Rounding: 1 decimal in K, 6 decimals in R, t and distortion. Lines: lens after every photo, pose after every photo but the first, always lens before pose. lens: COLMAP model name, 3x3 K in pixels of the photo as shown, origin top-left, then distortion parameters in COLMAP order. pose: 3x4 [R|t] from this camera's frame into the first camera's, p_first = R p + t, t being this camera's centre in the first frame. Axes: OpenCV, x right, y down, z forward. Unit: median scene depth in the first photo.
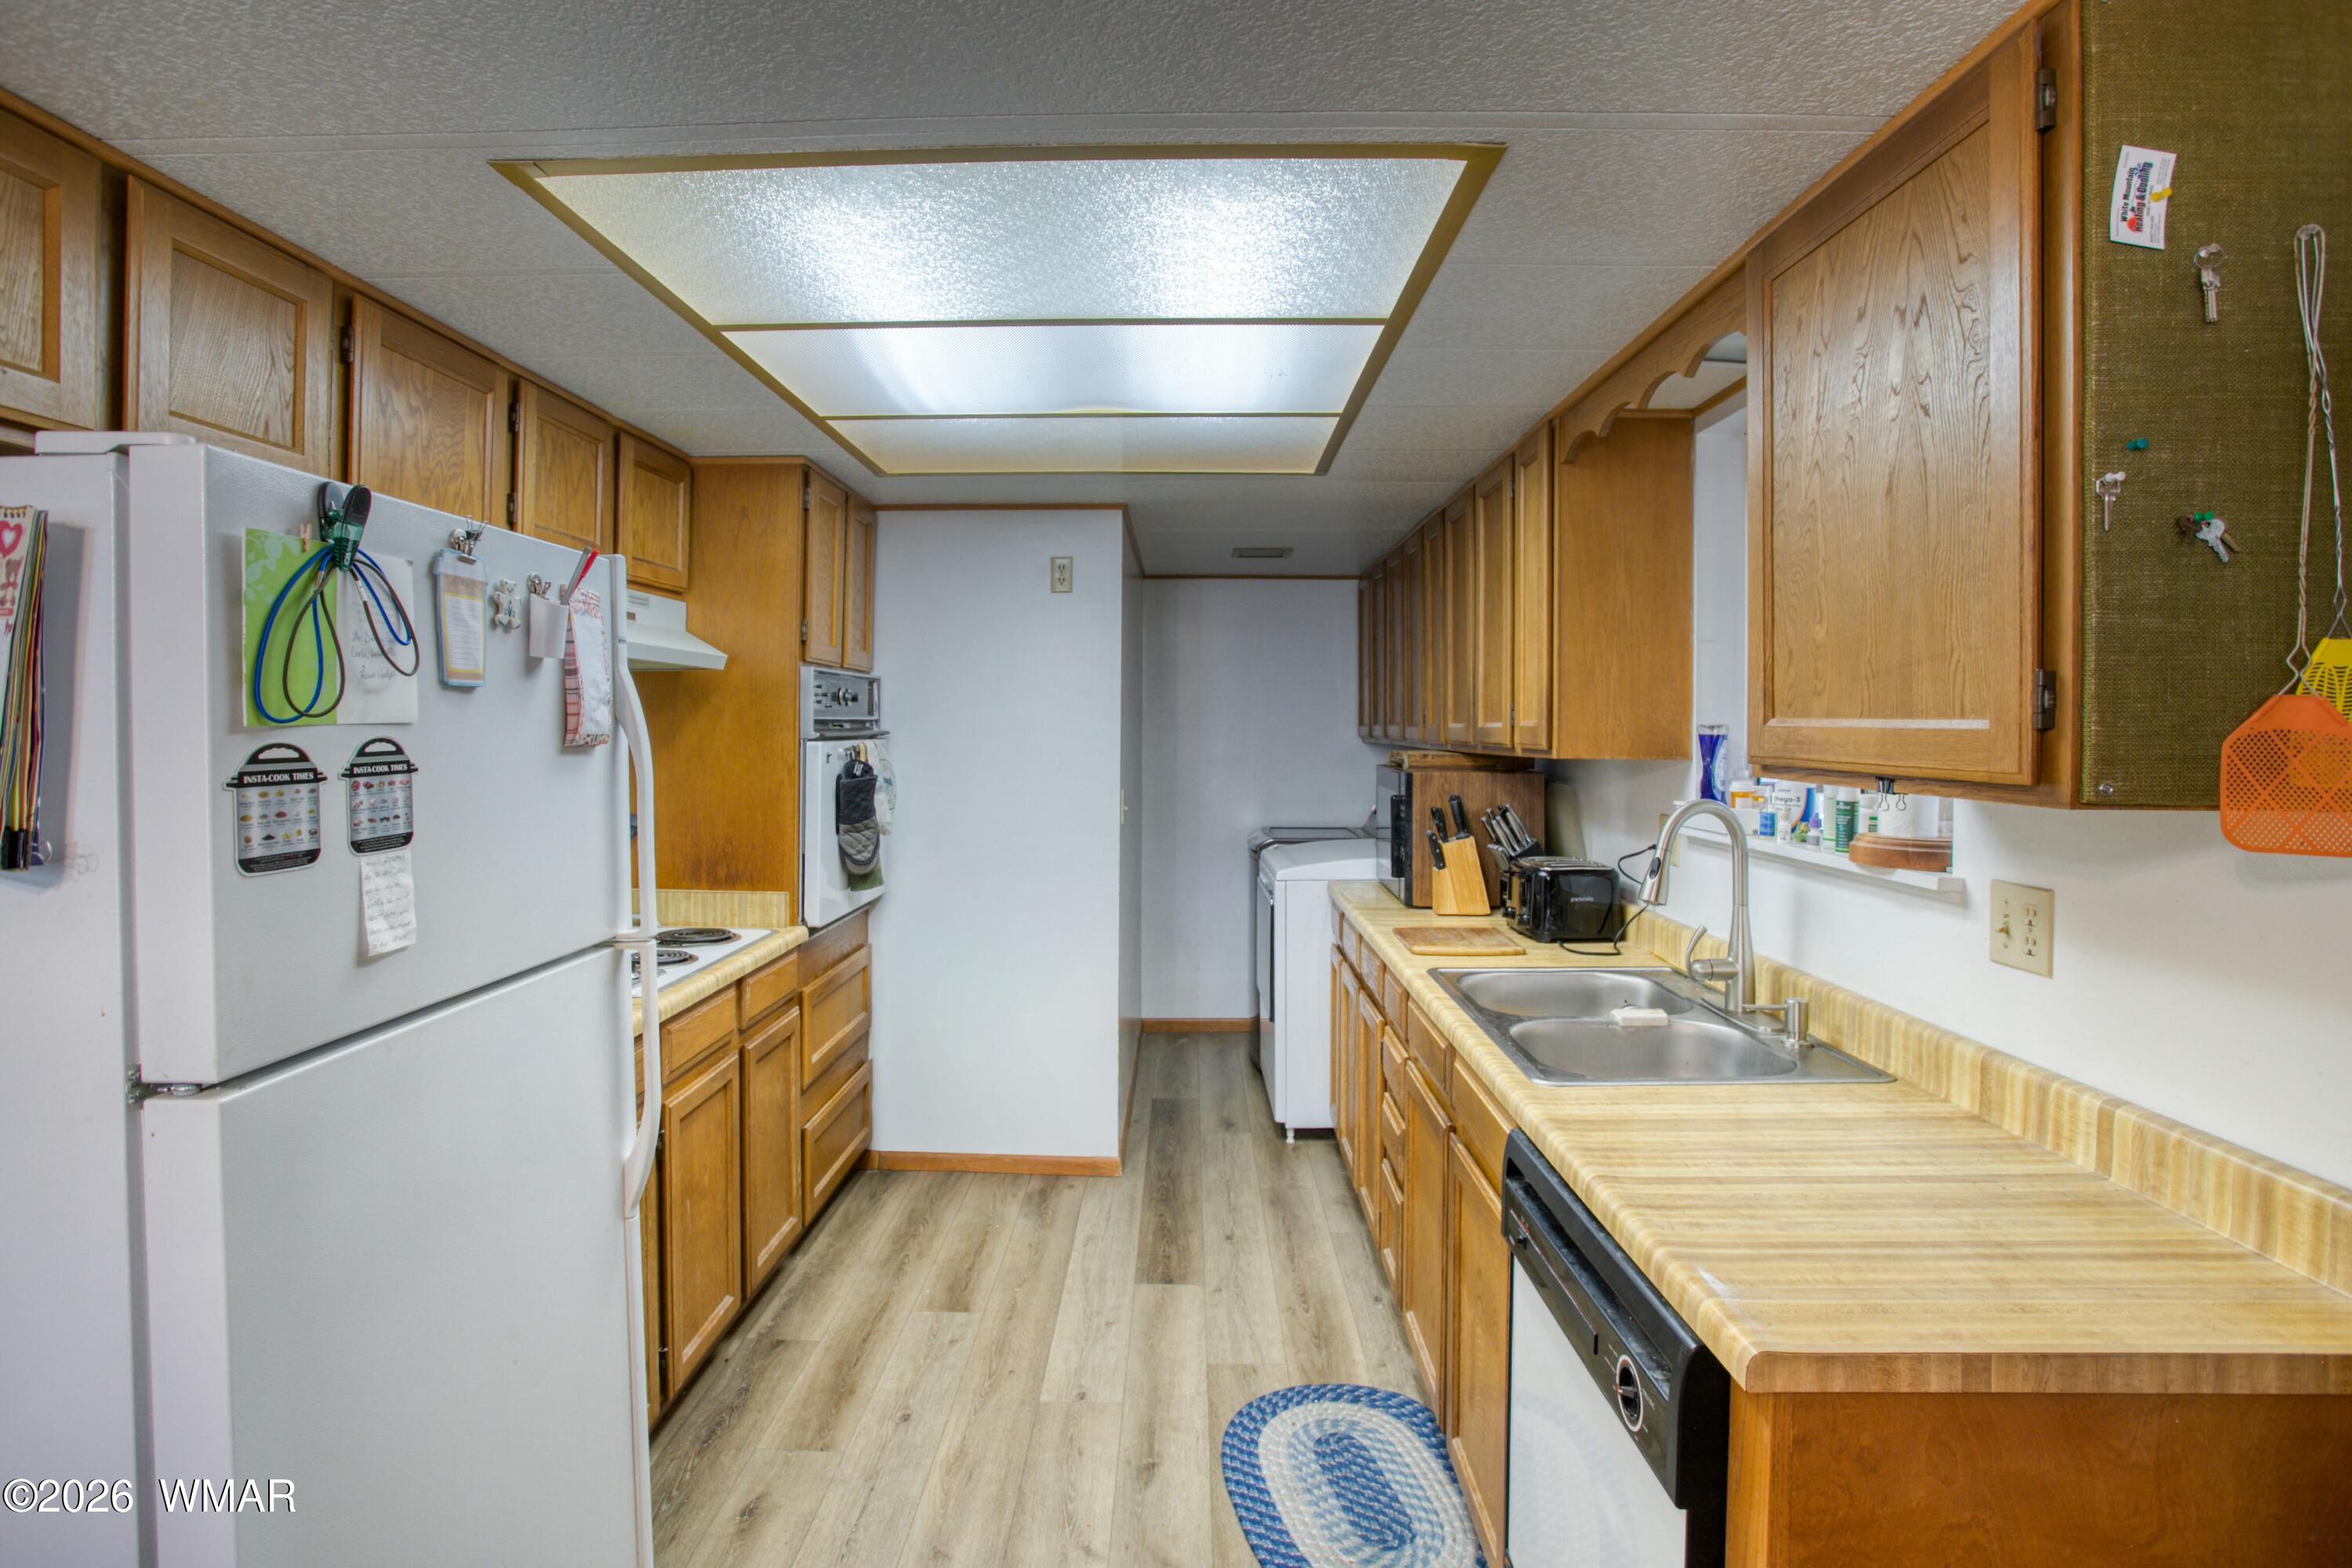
lens RADIAL K [[1149.7, 0, 1169.8], [0, 1149.7, 773.6], [0, 0, 1]] dist [-0.052369, 0.005841]
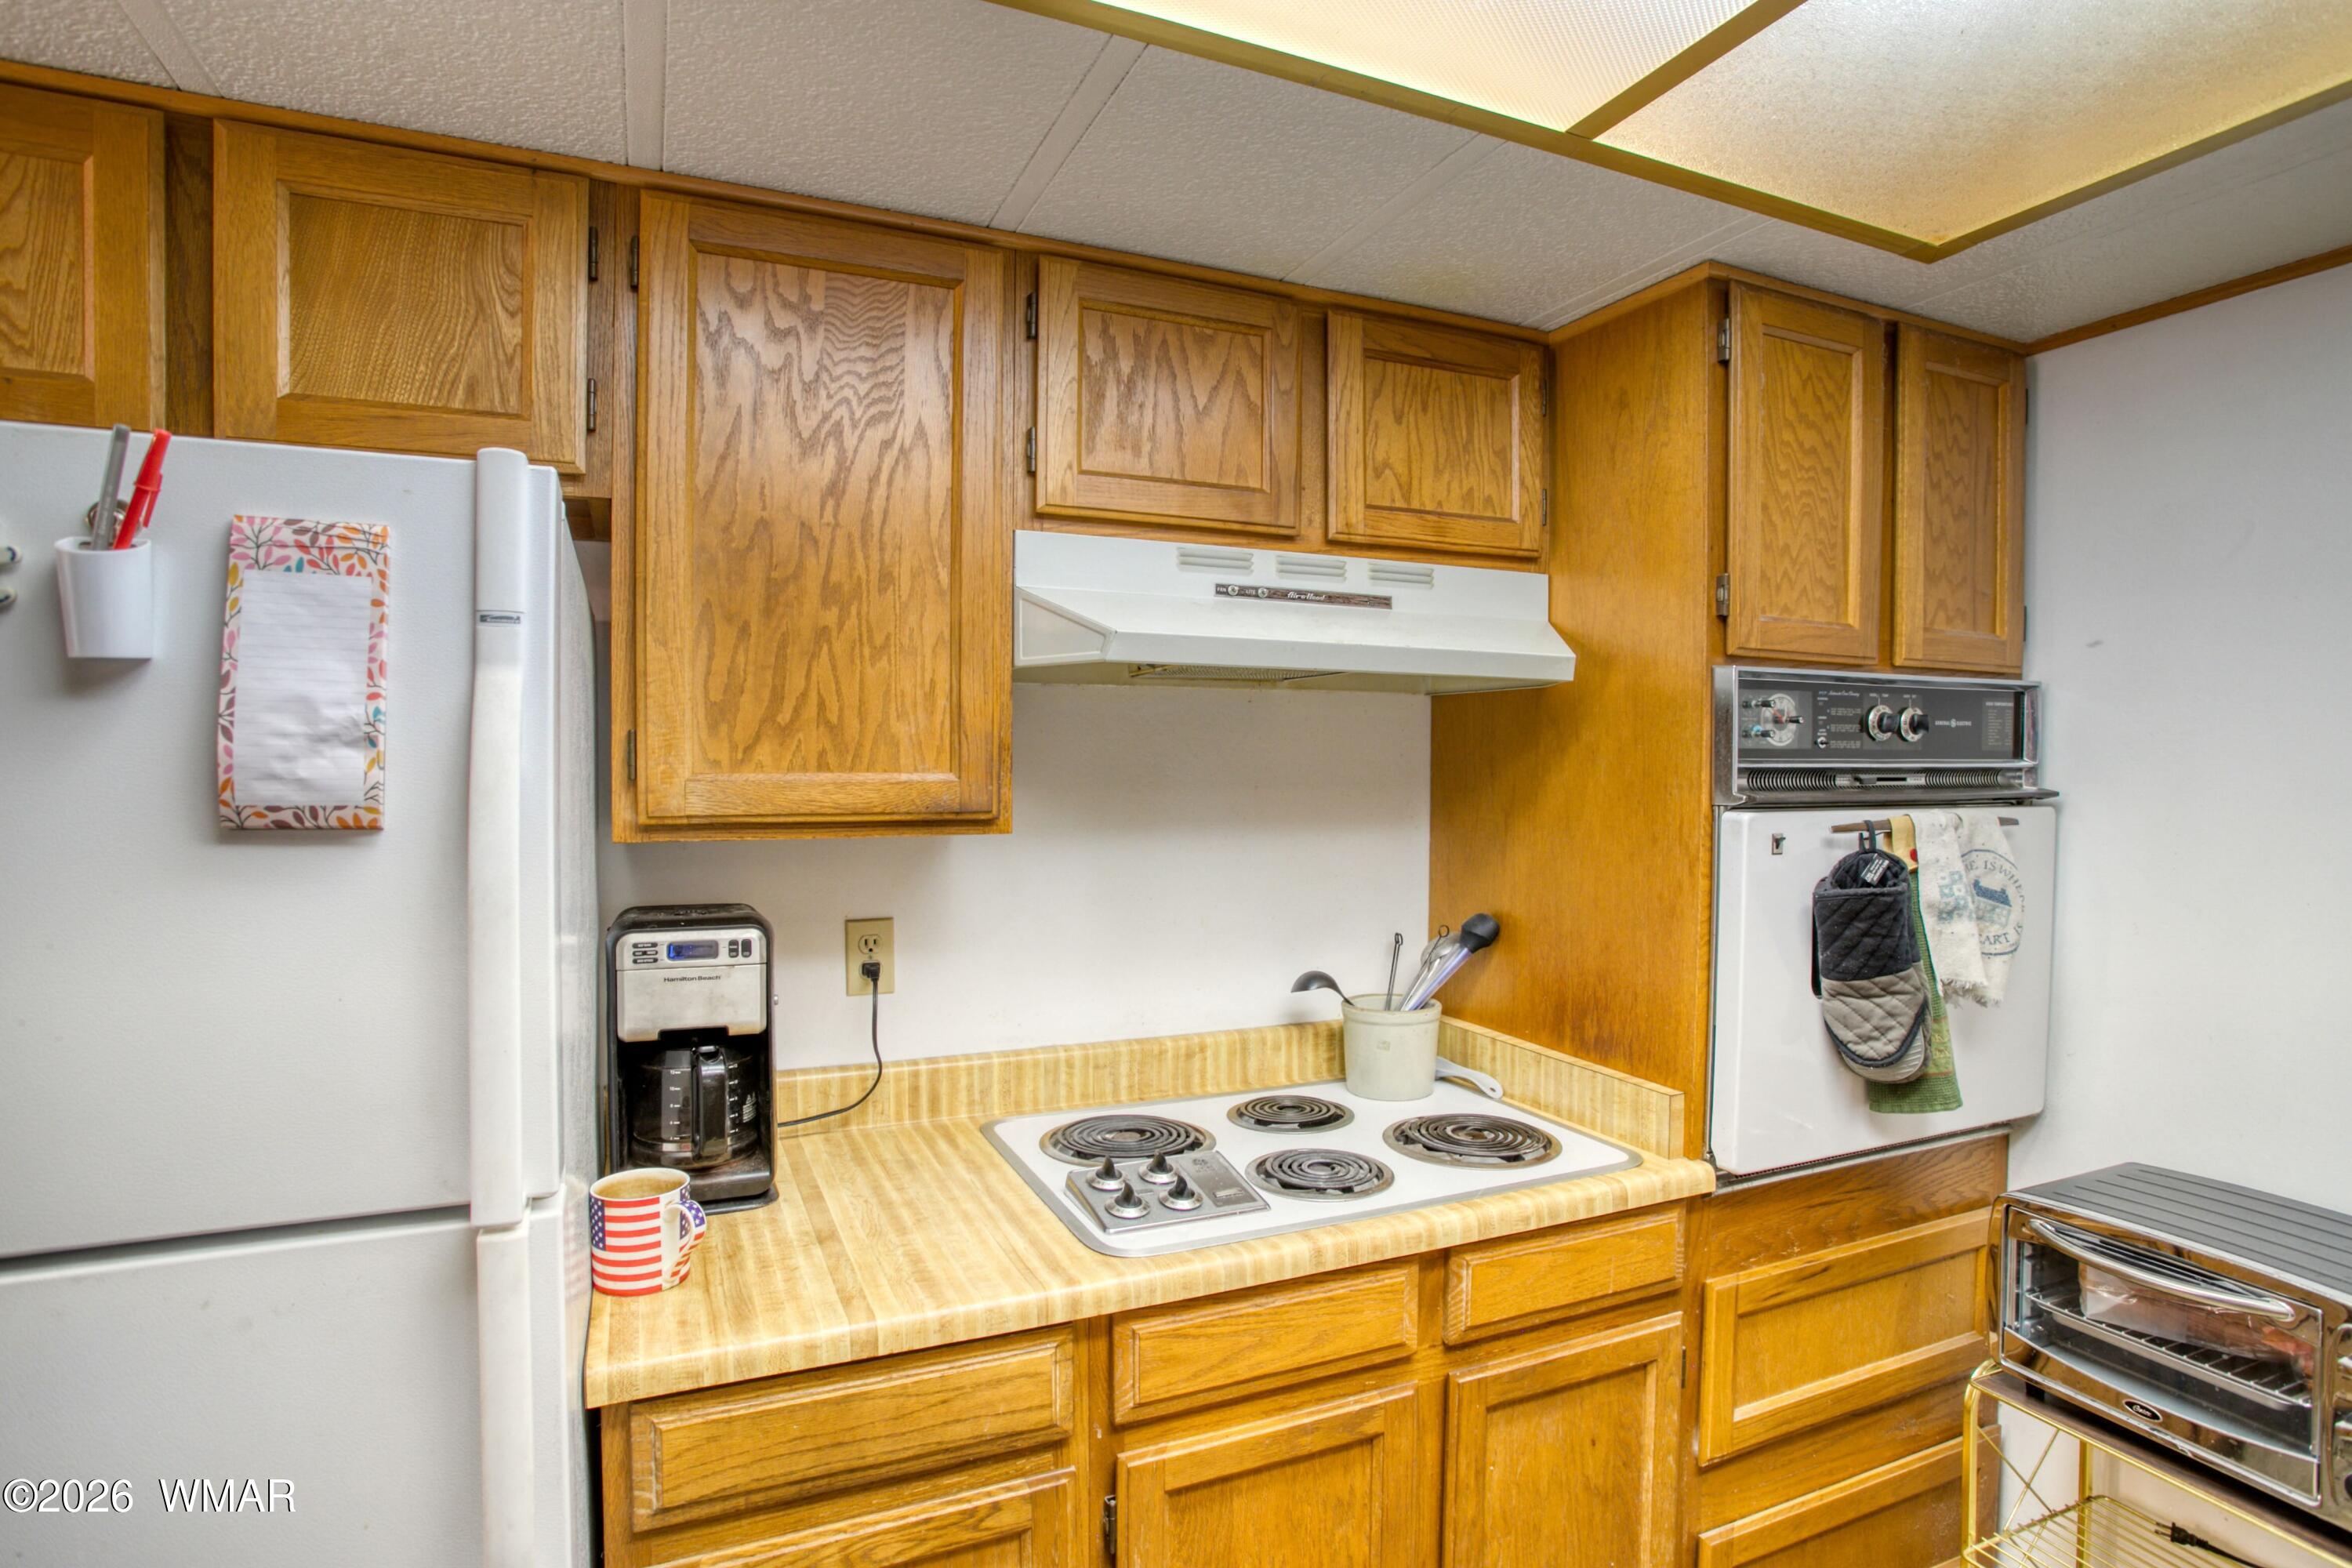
lens RADIAL K [[1149.7, 0, 1180.9], [0, 1149.7, 787.1], [0, 0, 1]] dist [-0.052369, 0.005841]
pose [[0.404973, 0.015773, -0.914193, 0.052018], [-0.040712, 0.999171, -0.000796, -0.028789], [0.913422, 0.037541, 0.405279, 0.573663]]
